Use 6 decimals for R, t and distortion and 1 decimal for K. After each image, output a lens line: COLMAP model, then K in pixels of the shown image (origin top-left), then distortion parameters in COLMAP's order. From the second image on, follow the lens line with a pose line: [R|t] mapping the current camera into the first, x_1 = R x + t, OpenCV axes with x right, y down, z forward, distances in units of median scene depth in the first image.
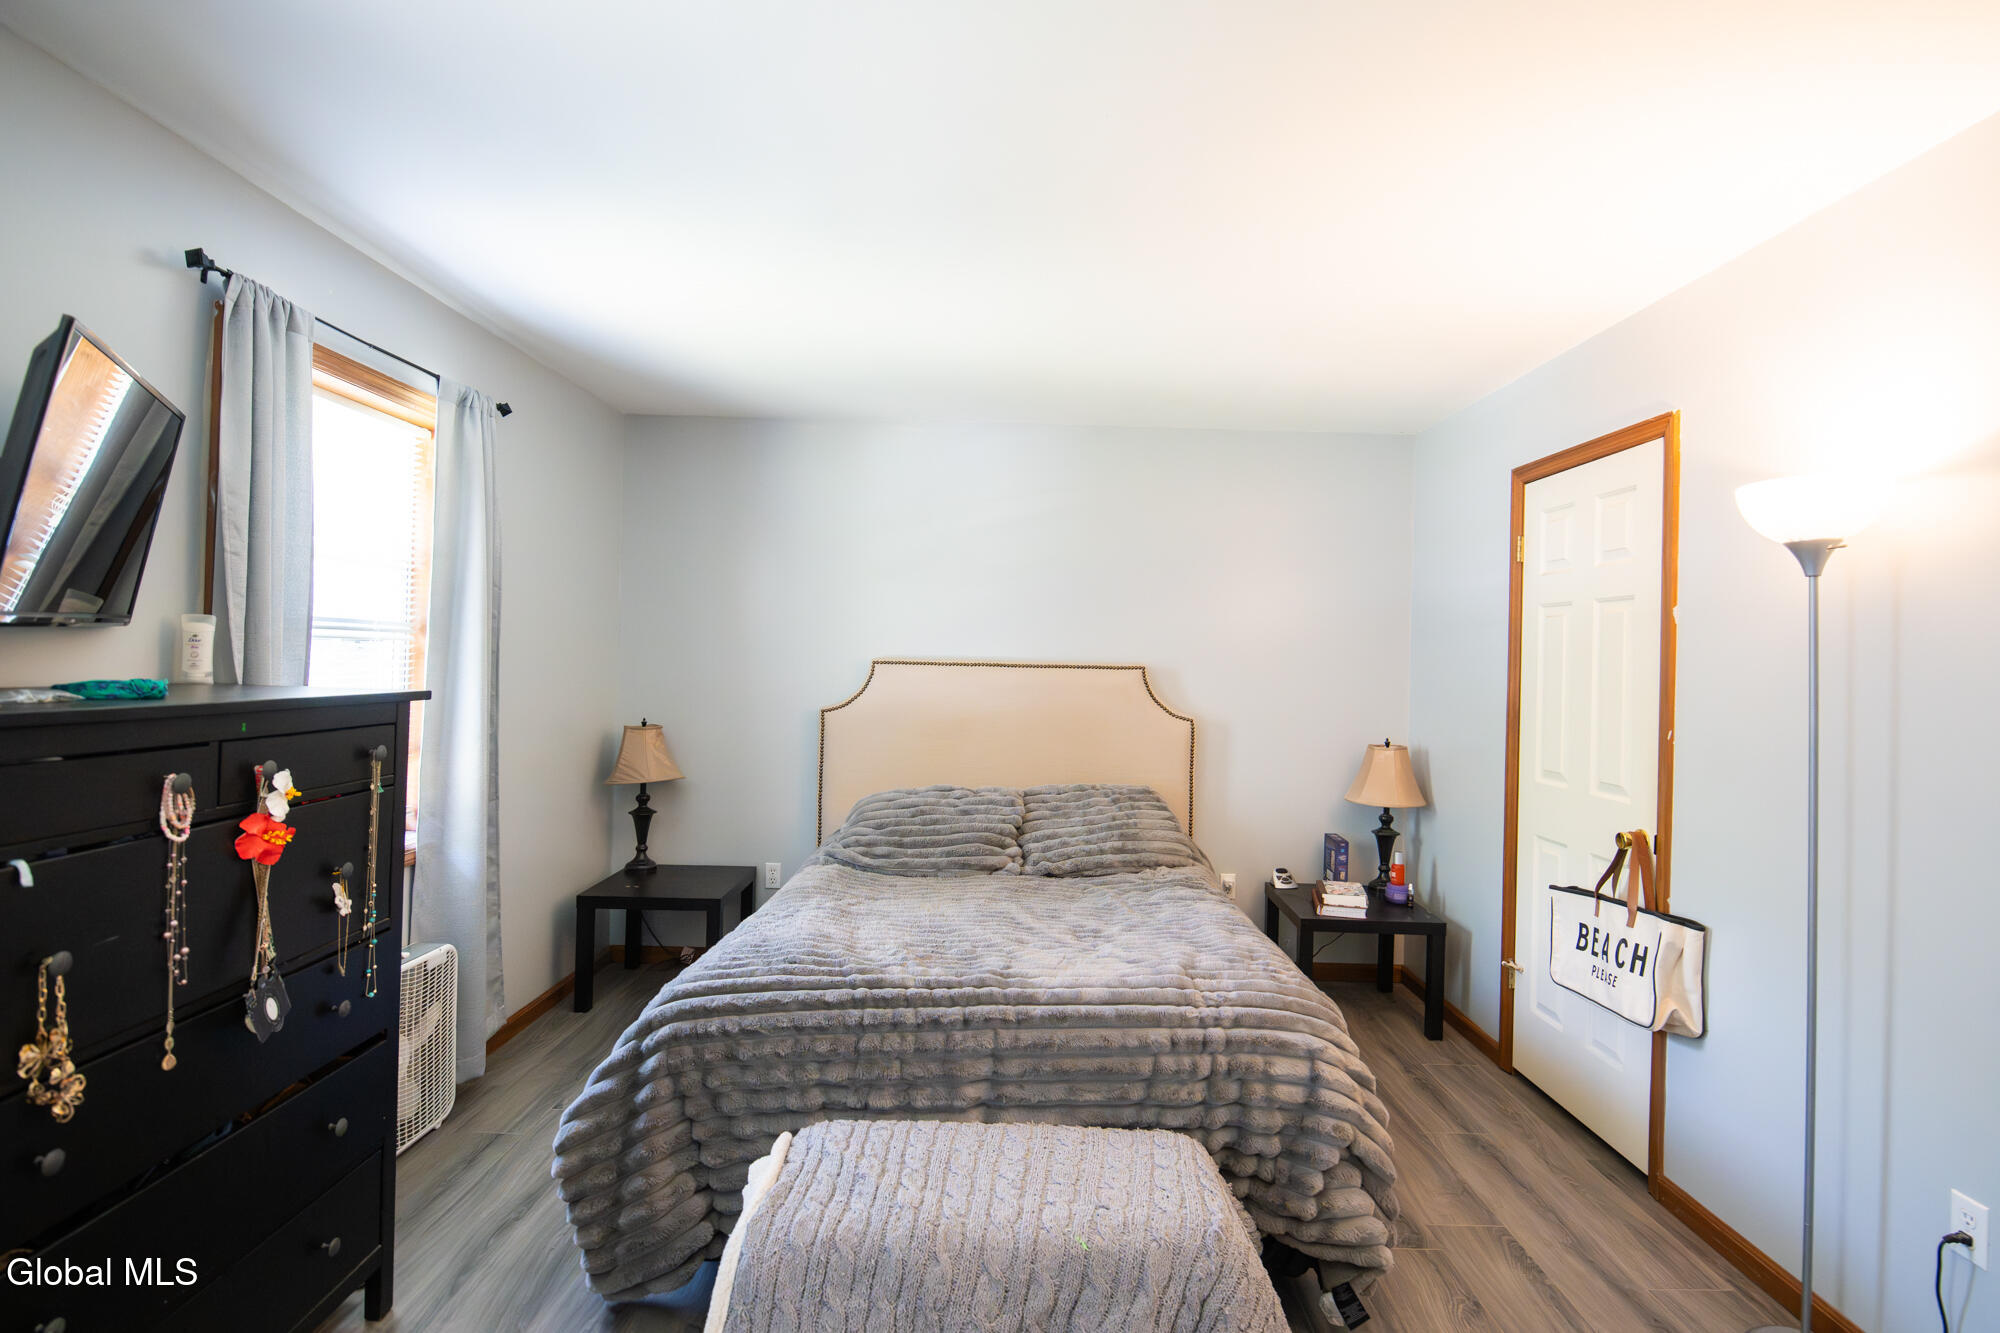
lens RADIAL K [[948.4, 0, 1003.6], [0, 948.4, 630.0], [0, 0, 1]] dist [0.003354, -0.008267]
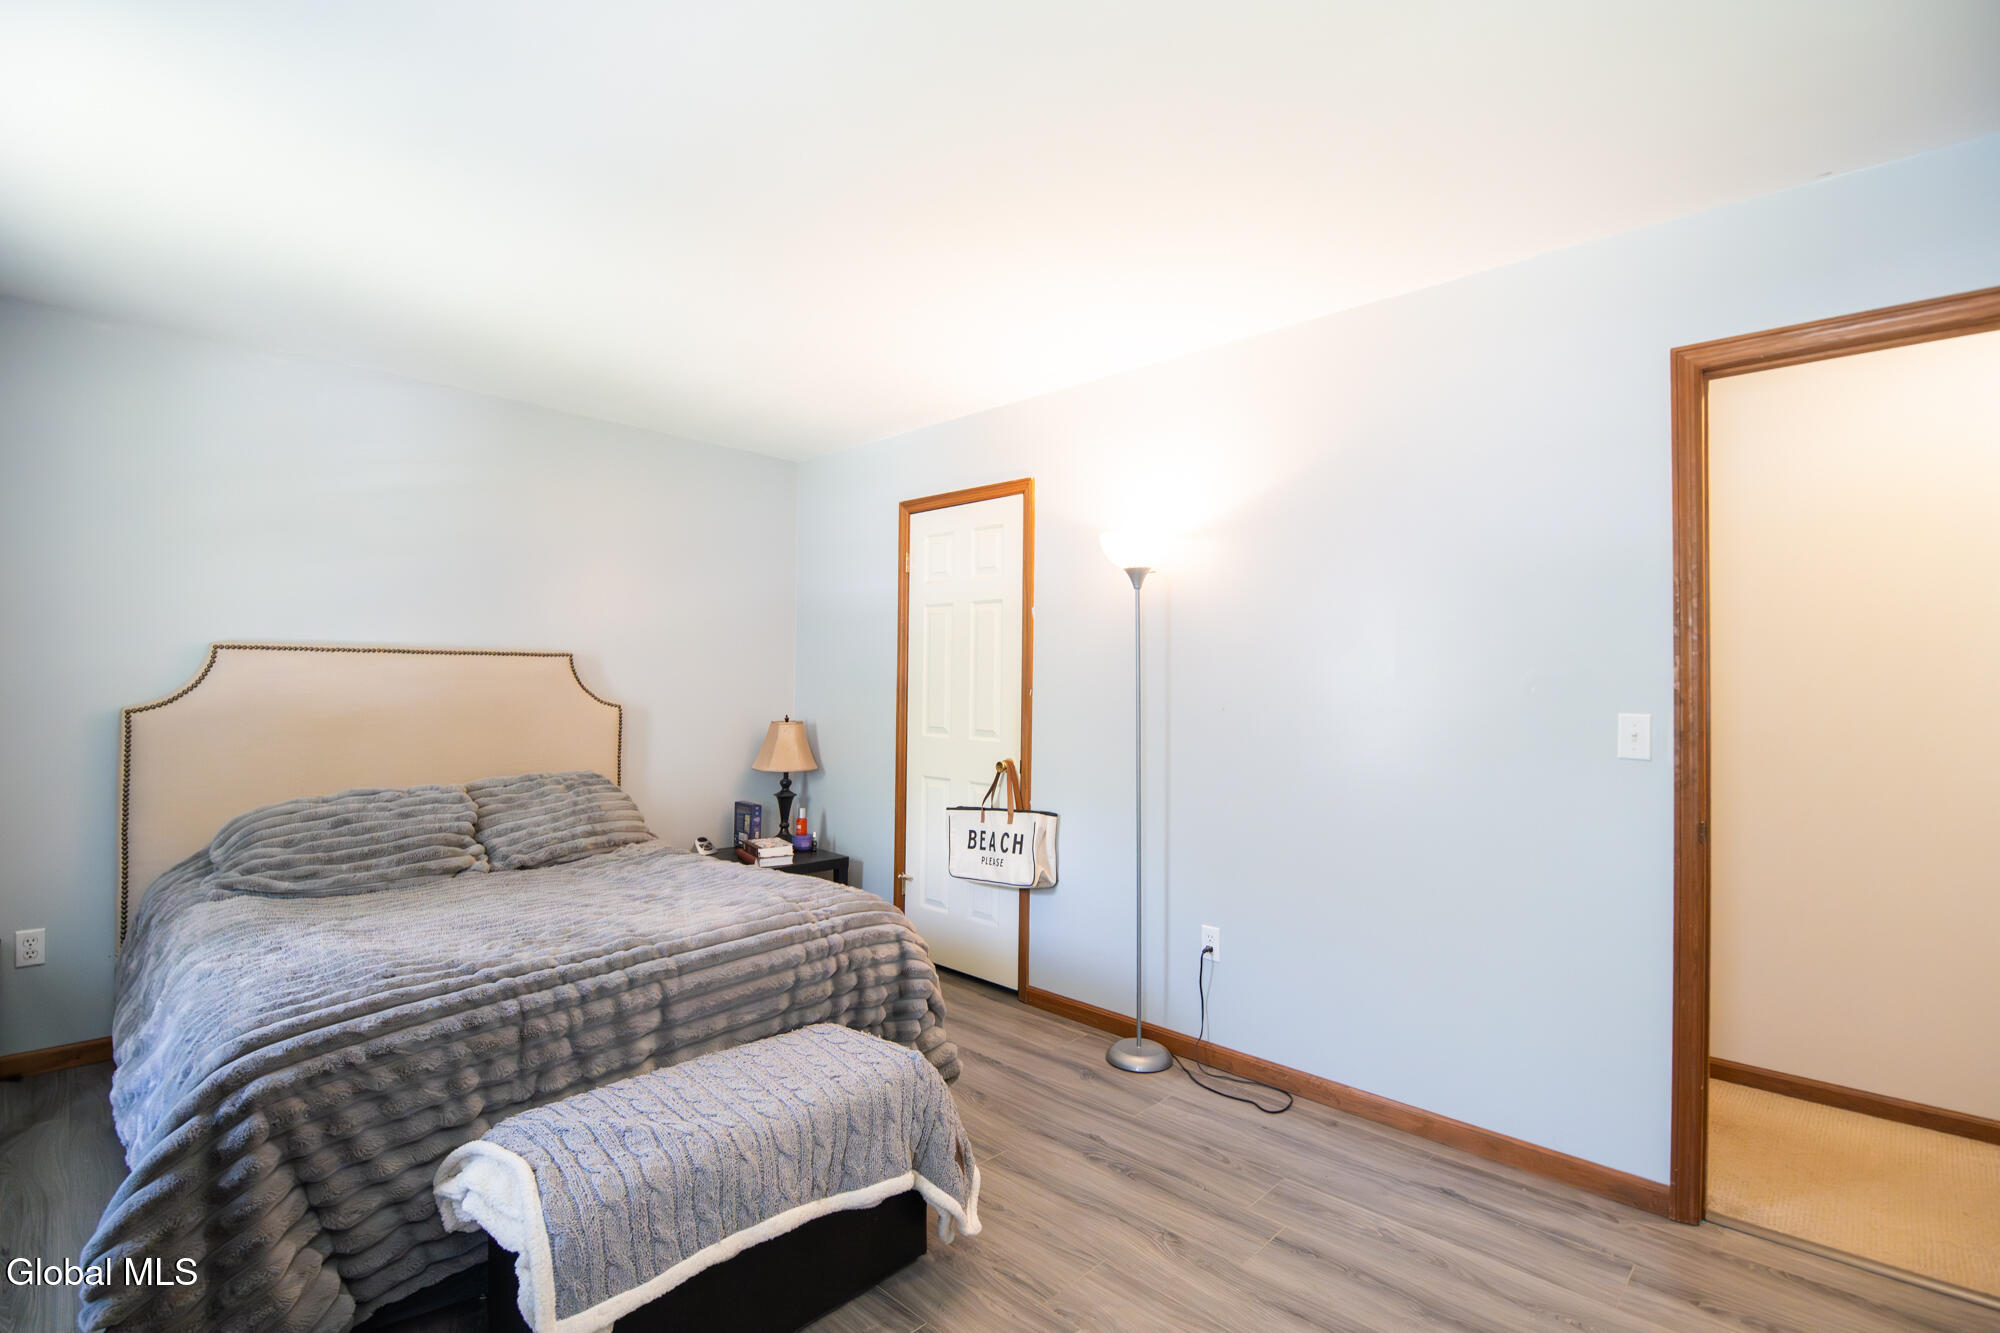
lens RADIAL K [[907.9, 0, 1000.3], [0, 907.9, 634.9], [0, 0, 1]] dist [-0.002969, -0.009029]
pose [[0.694559, 0.019306, 0.719176, -0.394437], [-0.016343, 0.999805, -0.011057, 0.039037], [-0.719250, -0.004074, 0.694740, 0.036784]]
